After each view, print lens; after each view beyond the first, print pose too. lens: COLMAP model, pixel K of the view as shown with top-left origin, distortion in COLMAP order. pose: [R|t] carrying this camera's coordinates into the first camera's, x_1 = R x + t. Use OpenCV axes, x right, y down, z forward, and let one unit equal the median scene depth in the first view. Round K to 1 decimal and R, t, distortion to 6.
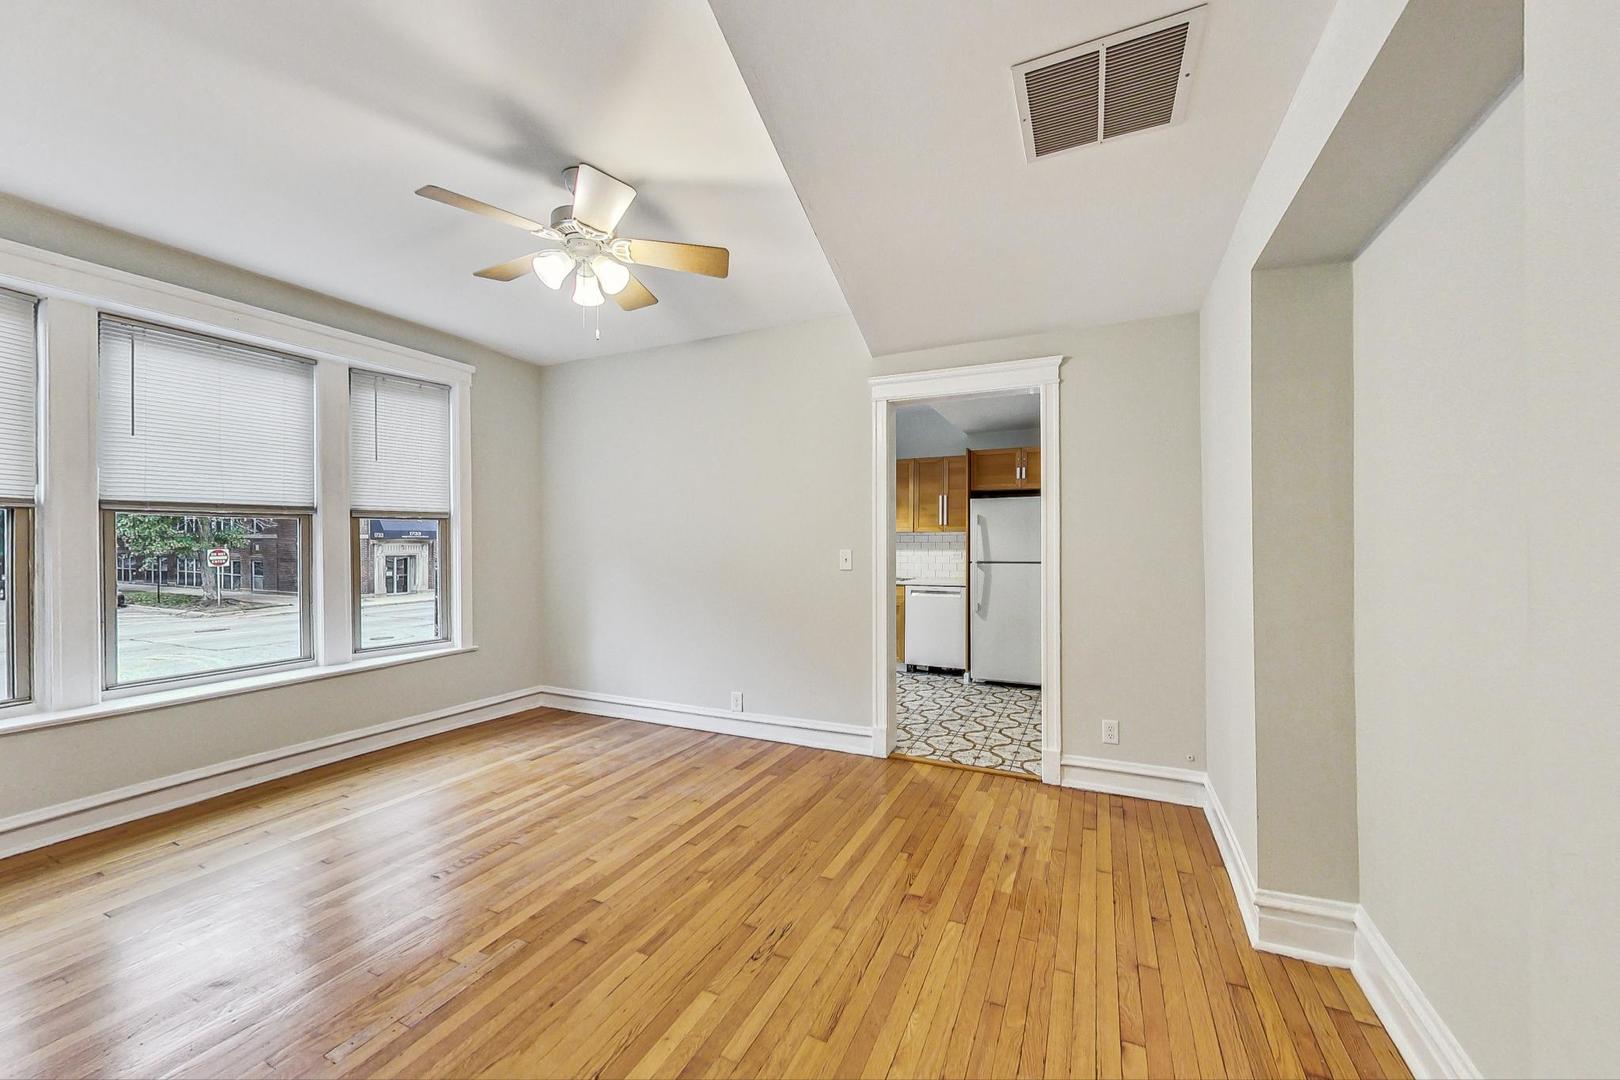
lens RADIAL K [[579.1, 0, 824.0], [0, 579.1, 544.3], [0, 0, 1]] dist [-0.002269, -0.000357]
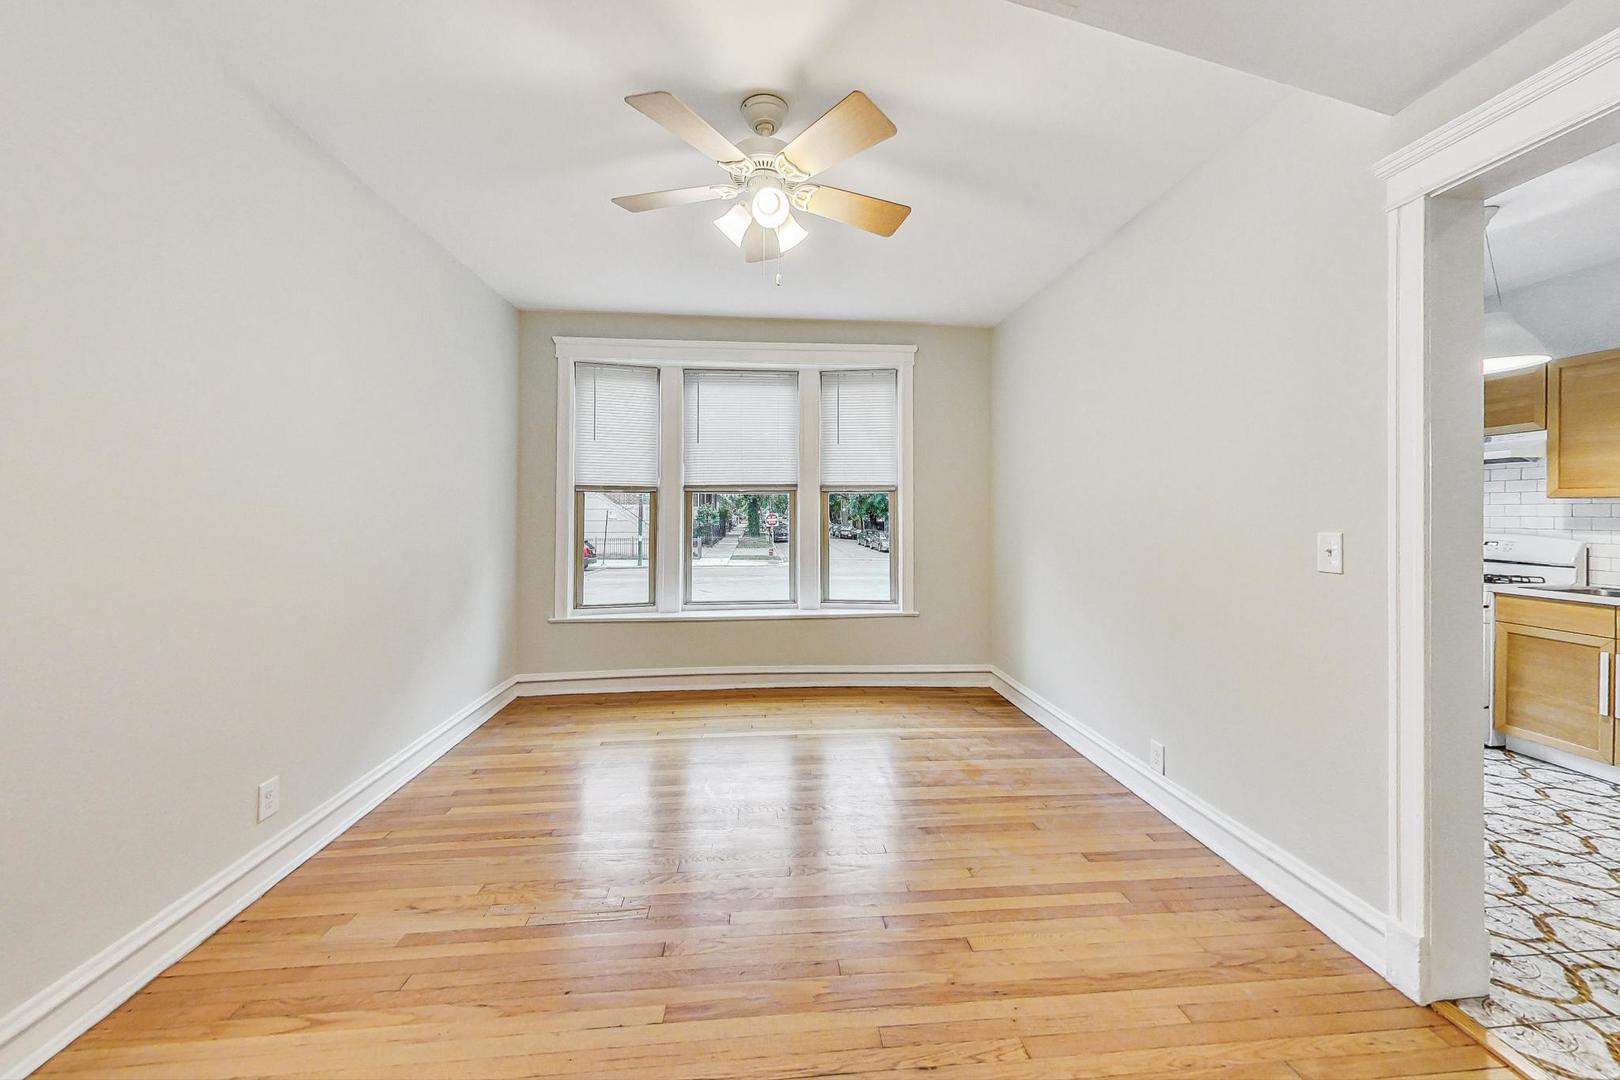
lens RADIAL K [[579.1, 0, 829.9], [0, 579.1, 514.8], [0, 0, 1]] dist [-0.002269, -0.000357]
pose [[0.511526, 0.007977, -0.859231, 0.258497], [-0.008054, 0.999957, 0.004489, -0.005011], [0.859230, 0.004624, 0.511569, 0.392369]]
